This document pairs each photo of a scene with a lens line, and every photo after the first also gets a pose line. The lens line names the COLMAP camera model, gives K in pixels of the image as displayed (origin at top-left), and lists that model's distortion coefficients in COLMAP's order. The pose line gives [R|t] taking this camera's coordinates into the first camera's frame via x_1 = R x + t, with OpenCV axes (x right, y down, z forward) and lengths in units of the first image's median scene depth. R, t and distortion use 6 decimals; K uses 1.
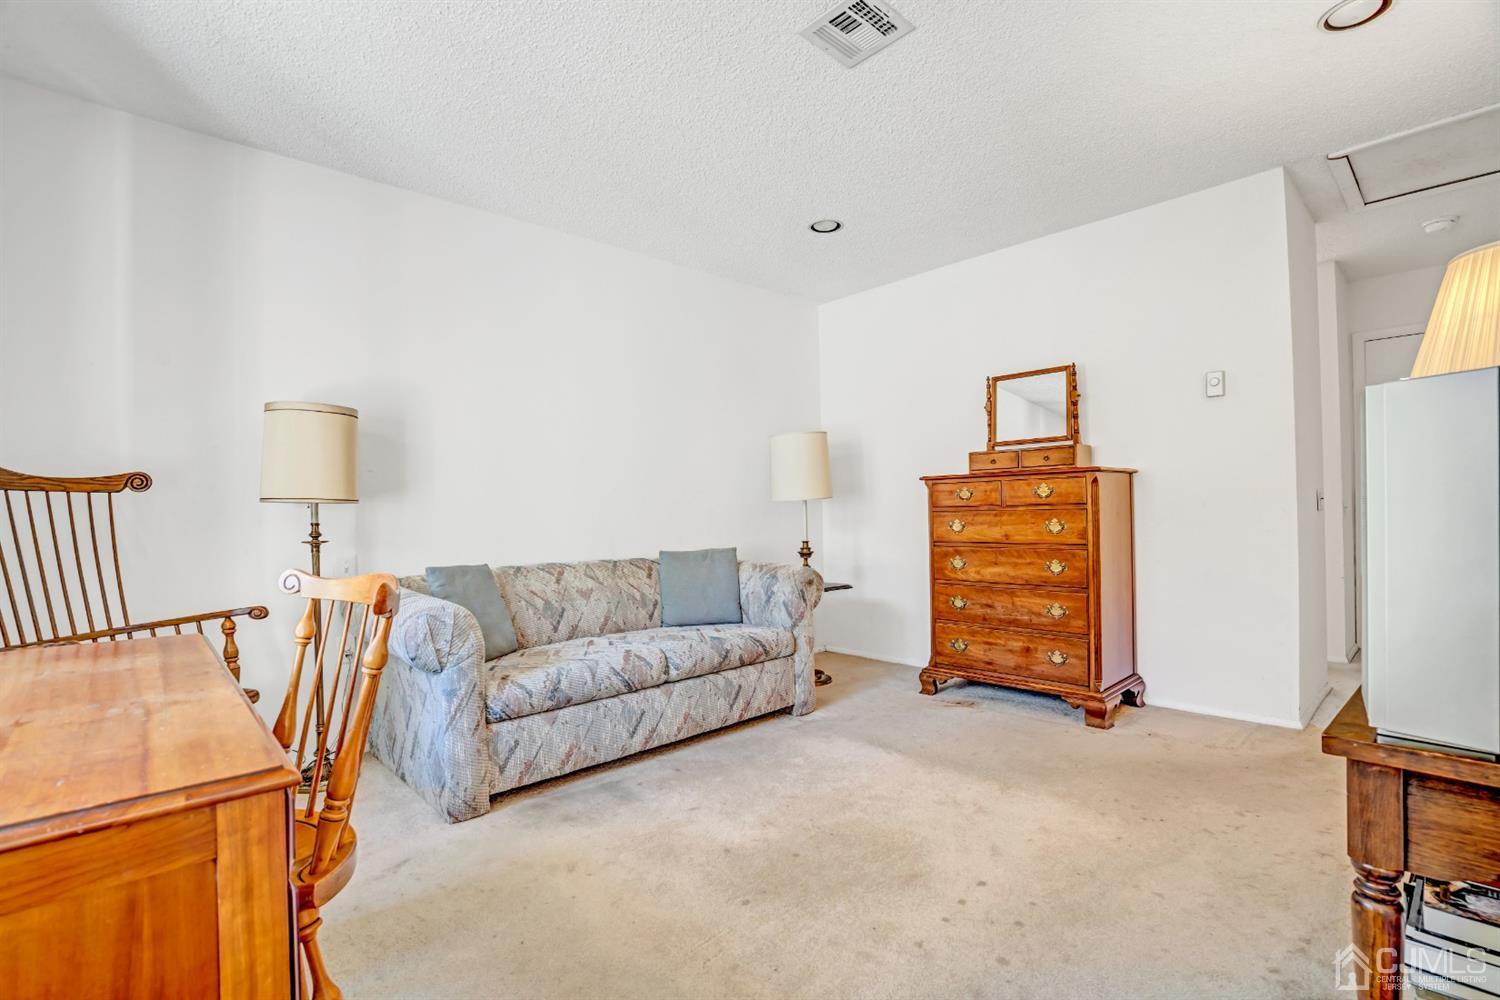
lens RADIAL K [[691.8, 0, 753.5], [0, 691.8, 505.1], [0, 0, 1]] dist [-0.039097, 0.010111]
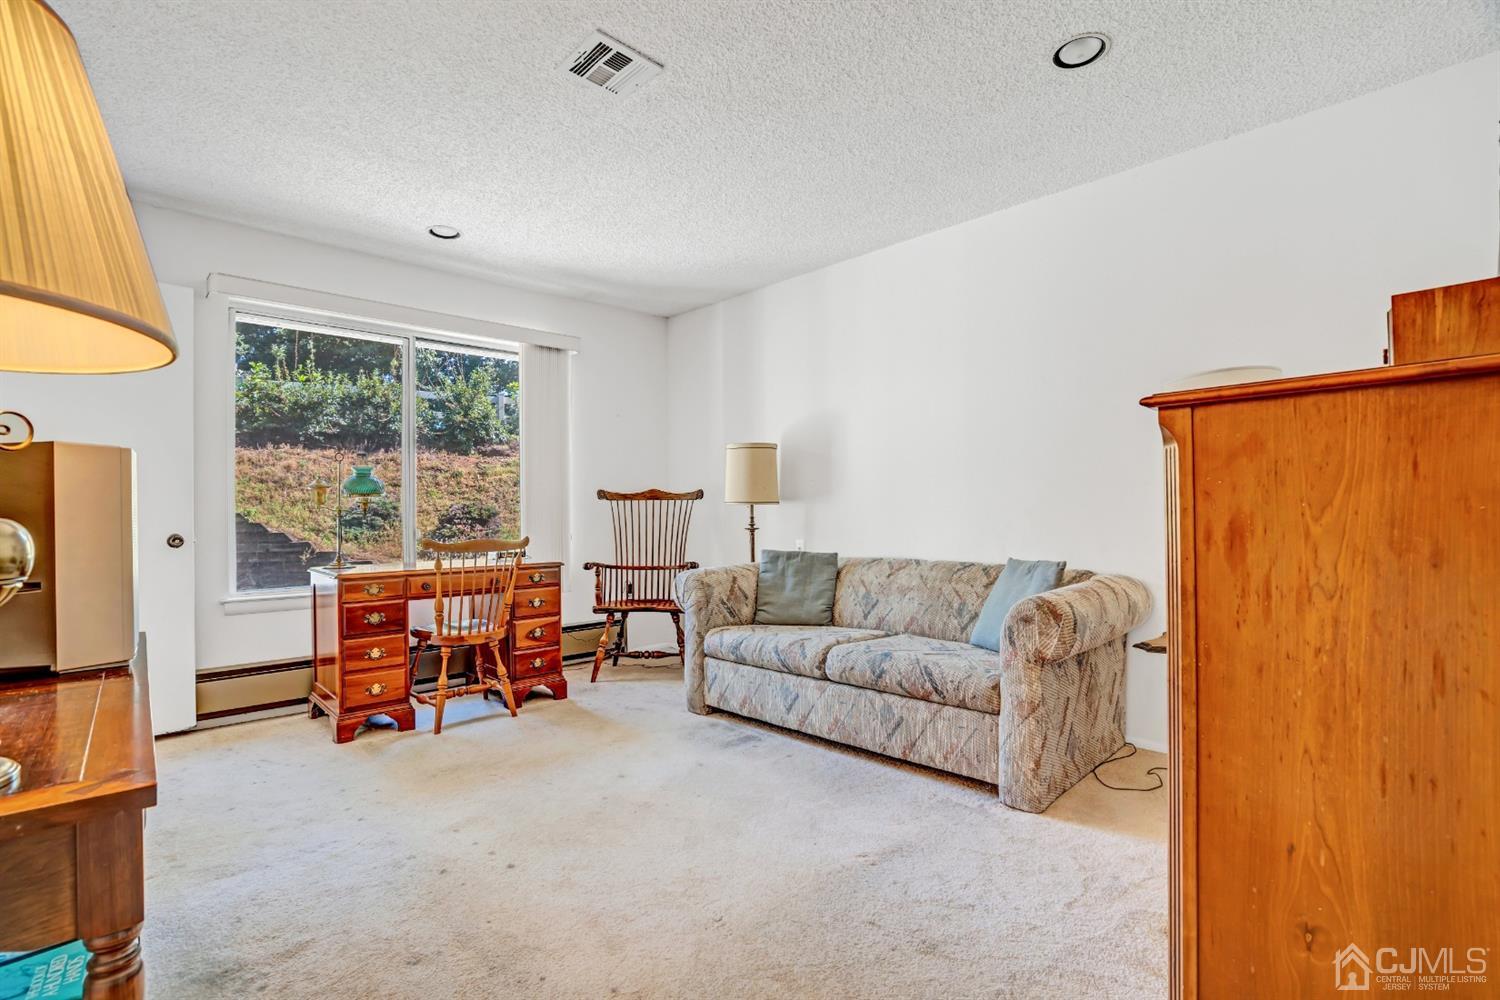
lens RADIAL K [[691.8, 0, 753.5], [0, 691.8, 503.0], [0, 0, 1]] dist [-0.039097, 0.010111]
pose [[0.042078, 0.002004, -0.999112, 0.892404], [0.014443, 0.999892, 0.002614, -0.009826], [0.999010, -0.014541, 0.042044, 0.848705]]
